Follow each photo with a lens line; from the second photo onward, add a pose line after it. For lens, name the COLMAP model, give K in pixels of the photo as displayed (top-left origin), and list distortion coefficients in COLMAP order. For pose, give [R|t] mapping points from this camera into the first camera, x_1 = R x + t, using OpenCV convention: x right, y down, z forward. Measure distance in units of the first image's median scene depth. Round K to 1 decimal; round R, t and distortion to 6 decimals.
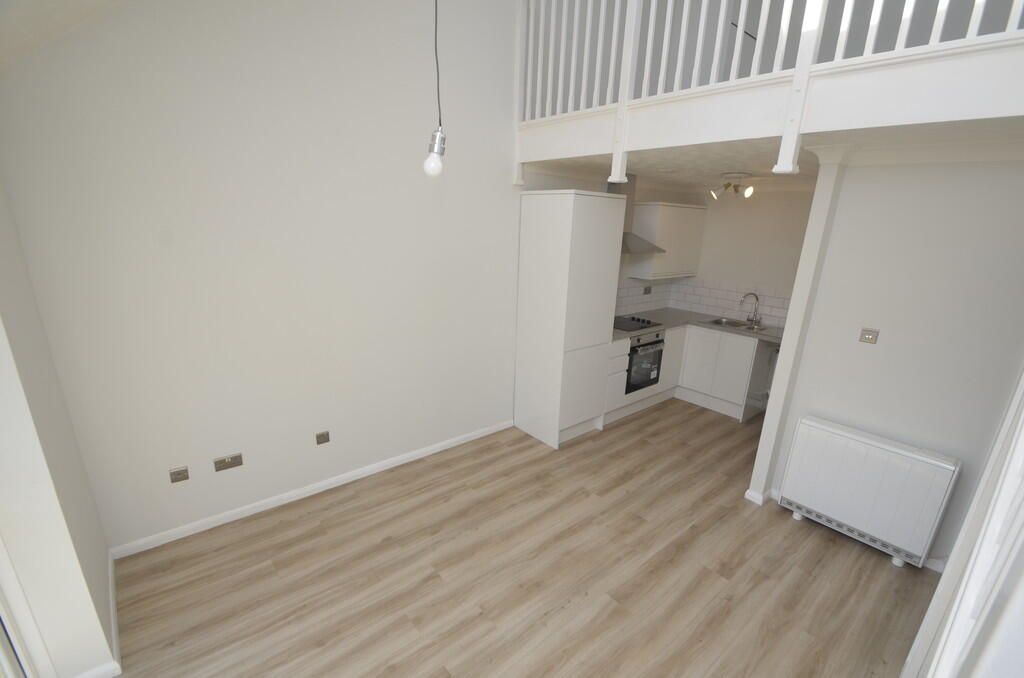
lens RADIAL K [[447.3, 0, 521.1], [0, 447.3, 361.6], [0, 0, 1]] dist [0.013652, -0.016165]
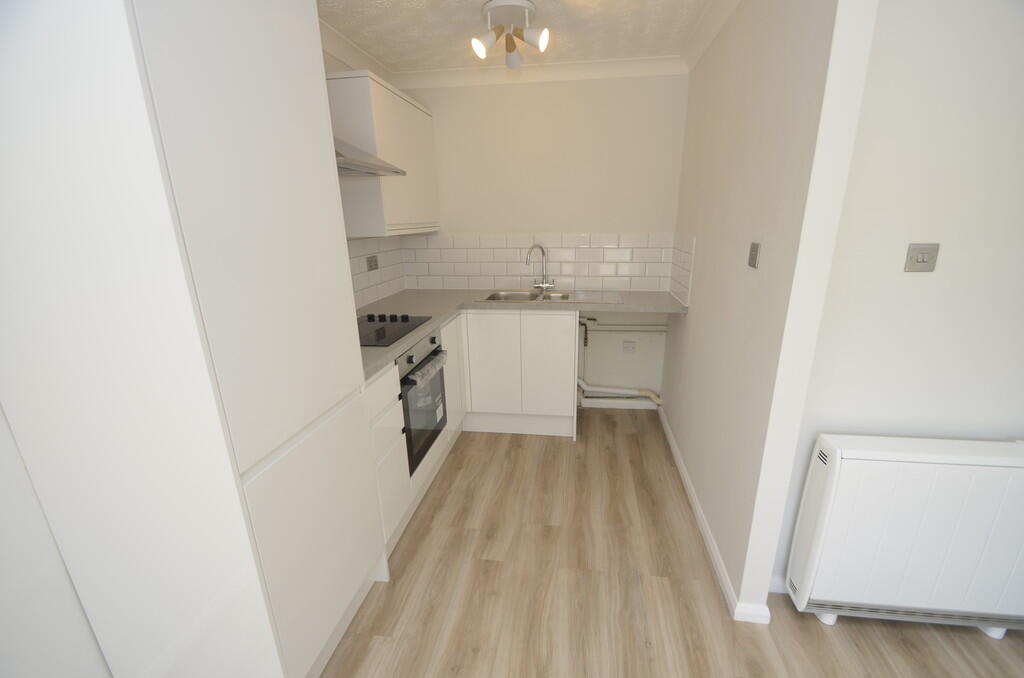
lens RADIAL K [[447.3, 0, 521.1], [0, 447.3, 361.6], [0, 0, 1]] dist [0.013652, -0.016165]
pose [[0.753059, -0.248759, 0.609115, 0.086874], [0.239103, 0.965946, 0.098880, -0.084291], [-0.612969, 0.071179, 0.786894, 0.740999]]
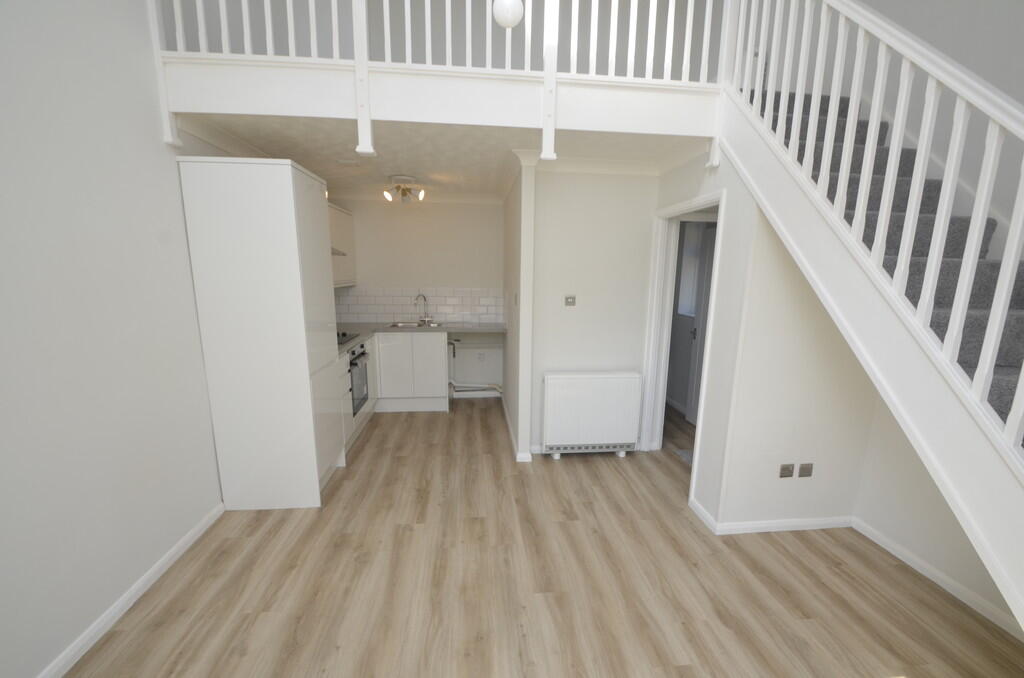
lens RADIAL K [[447.3, 0, 521.1], [0, 447.3, 361.6], [0, 0, 1]] dist [0.013652, -0.016165]
pose [[0.568563, -0.194334, 0.799356, -0.334099], [0.255499, 0.965358, 0.052962, 0.008663], [-0.781957, 0.174122, 0.598519, 0.292938]]
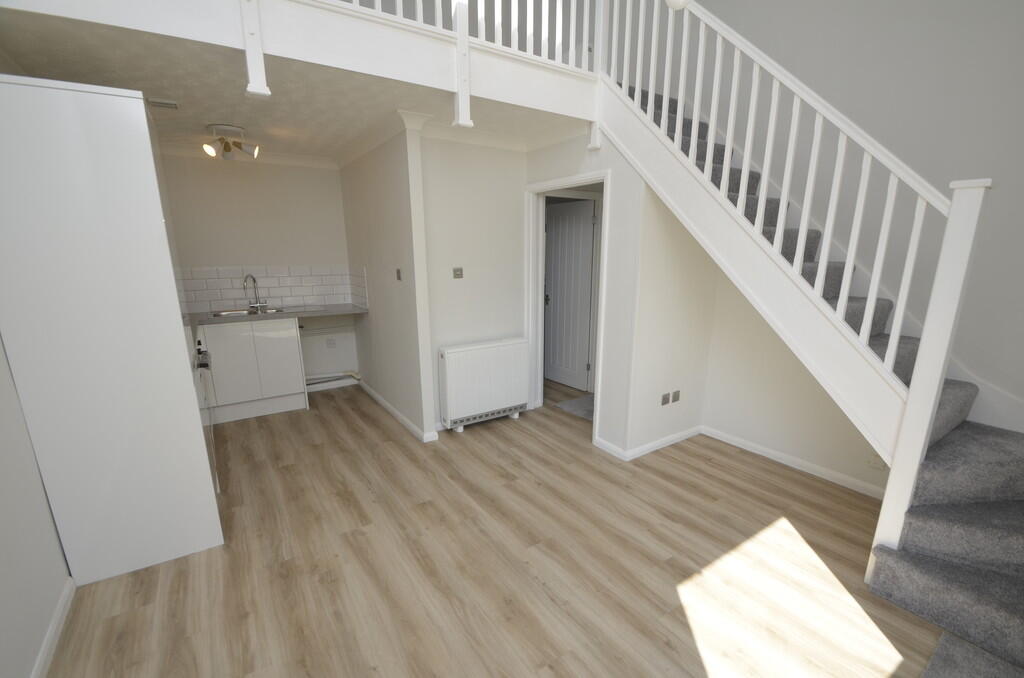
lens RADIAL K [[447.3, 0, 521.1], [0, 447.3, 361.6], [0, 0, 1]] dist [0.013652, -0.016165]
pose [[0.118403, -0.282271, 0.952000, -0.445402], [0.304799, 0.922791, 0.235701, -0.058614], [-0.945028, 0.262261, 0.195297, 0.528078]]
